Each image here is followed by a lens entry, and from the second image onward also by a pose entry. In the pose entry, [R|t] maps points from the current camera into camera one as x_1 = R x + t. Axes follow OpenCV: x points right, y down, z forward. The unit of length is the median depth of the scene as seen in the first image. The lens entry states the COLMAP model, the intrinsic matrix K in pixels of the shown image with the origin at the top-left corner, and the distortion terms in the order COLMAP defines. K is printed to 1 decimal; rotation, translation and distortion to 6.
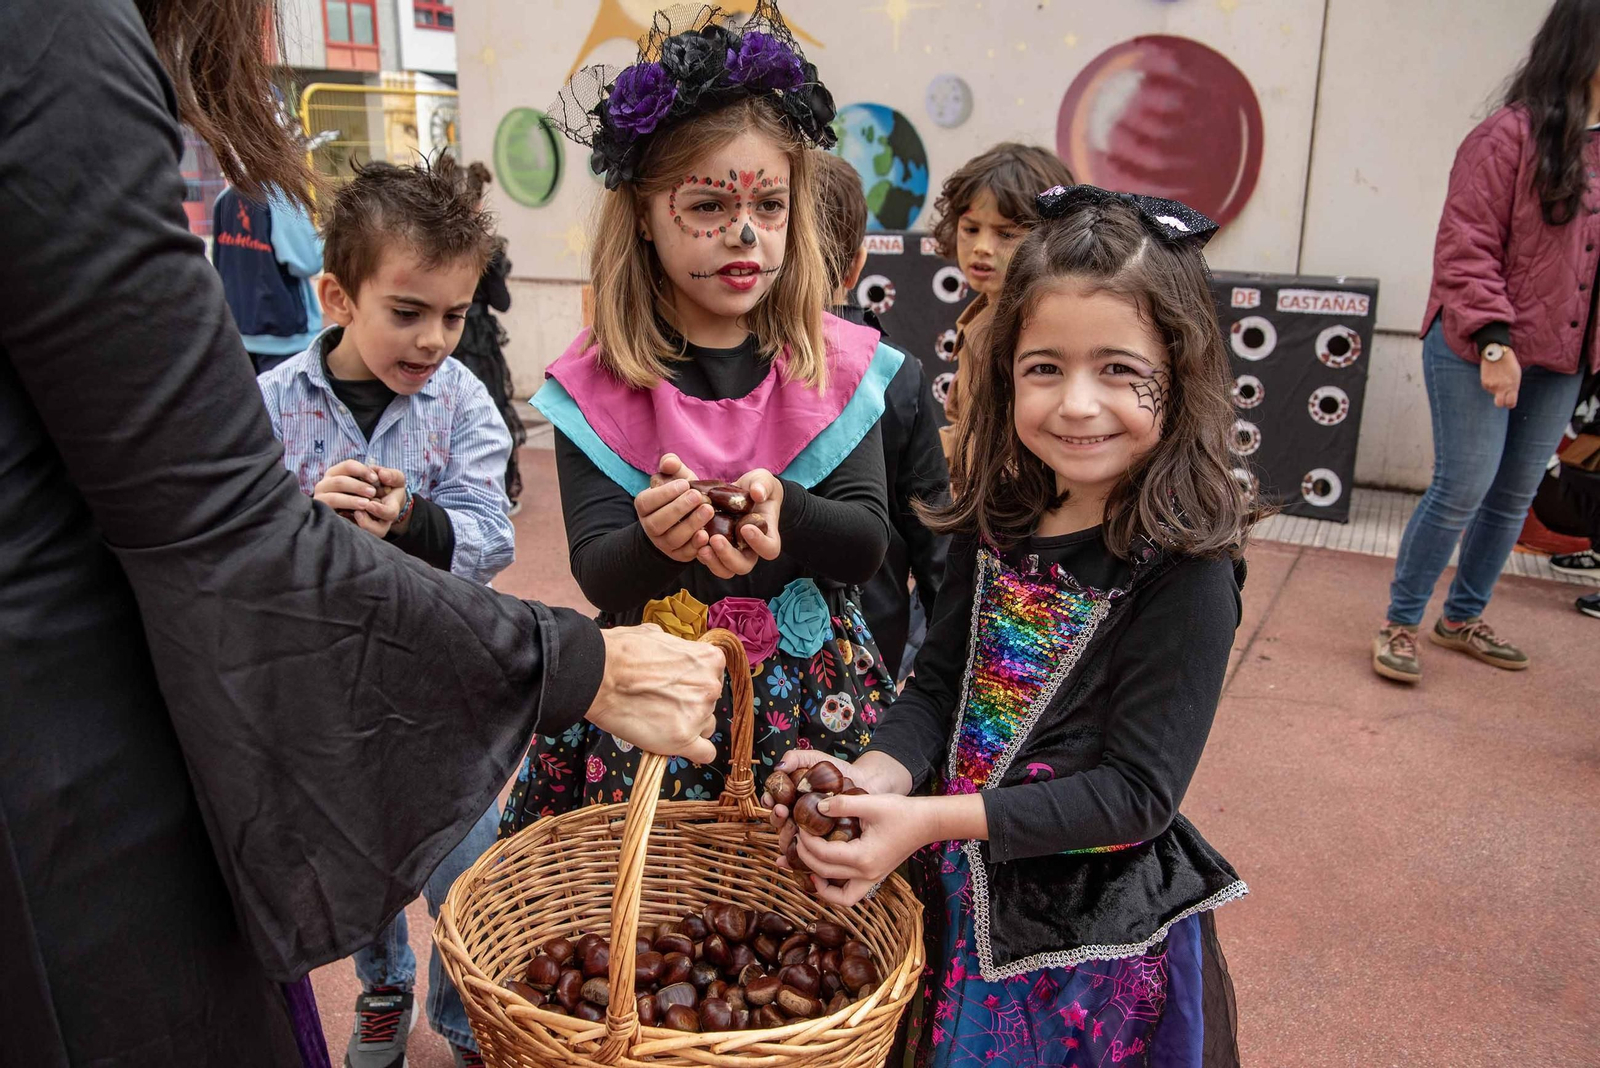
lens RADIAL K [[1281.2, 0, 792.5], [0, 1281.2, 546.9], [0, 0, 1]] dist [-0.138372, 0.147137]
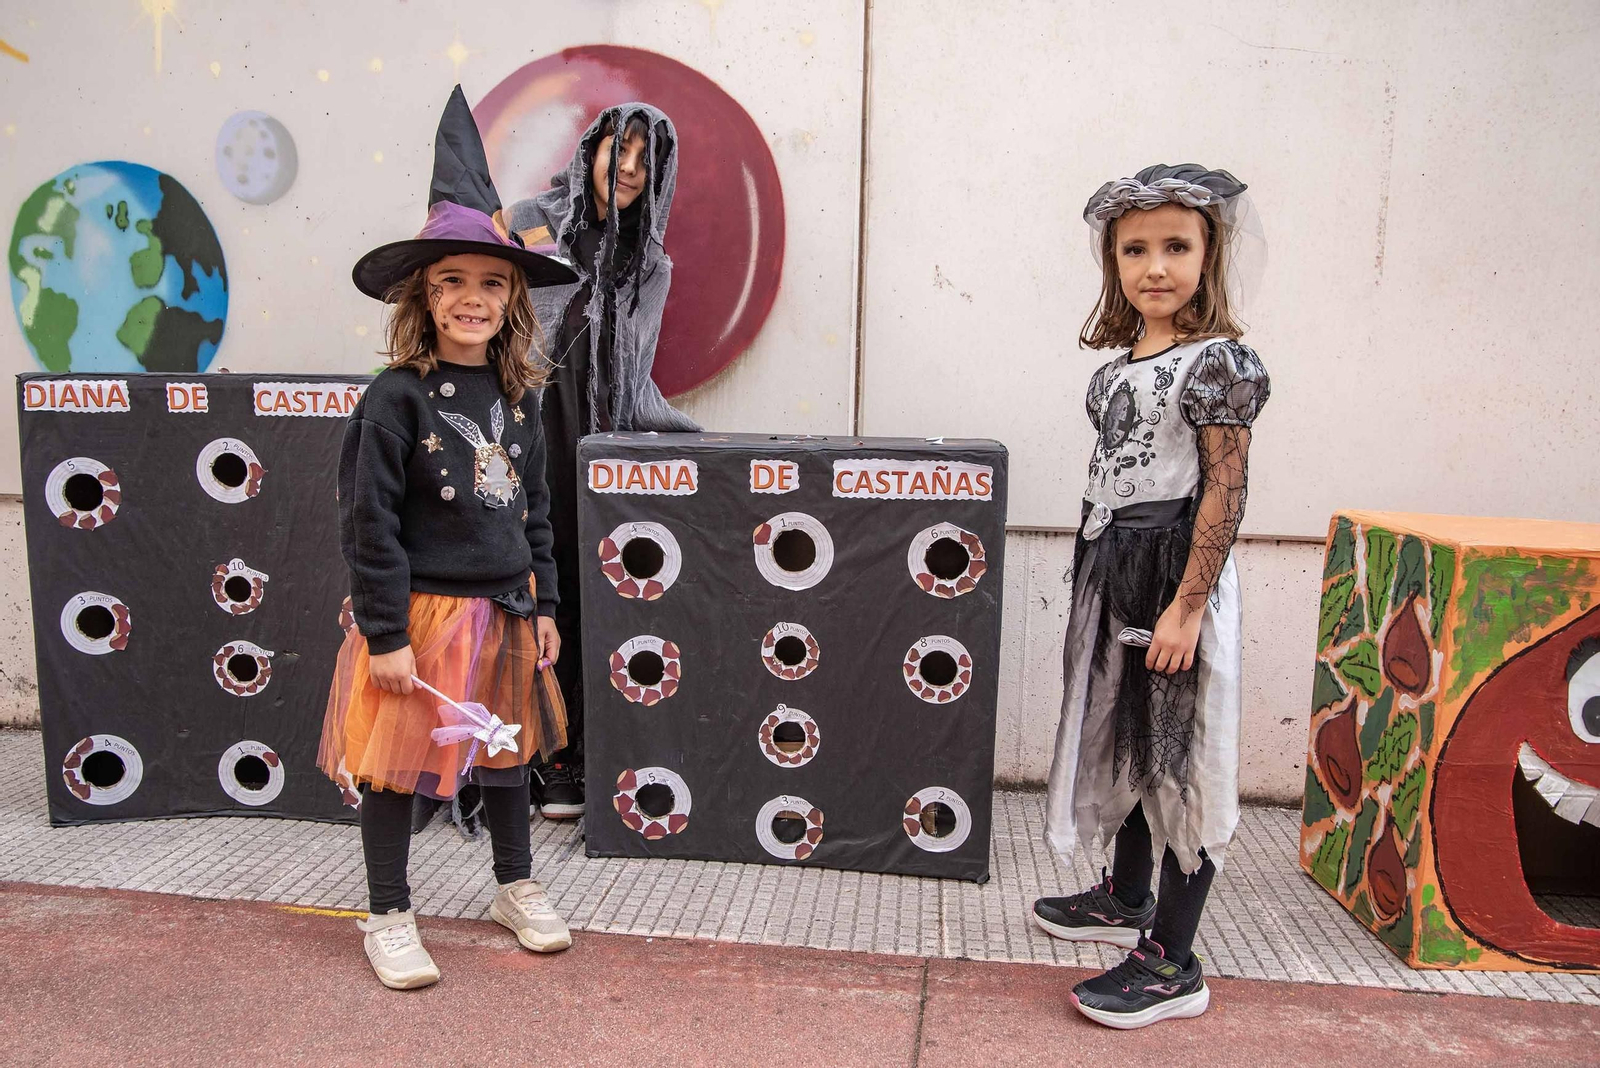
lens RADIAL K [[1281.2, 0, 792.5], [0, 1281.2, 546.9], [0, 0, 1]] dist [-0.138372, 0.147137]
pose [[0.938158, -0.030927, 0.344822, 0.177348], [0.086364, 0.985420, -0.146588, -0.087354], [-0.335261, 0.167303, 0.927151, 0.491937]]
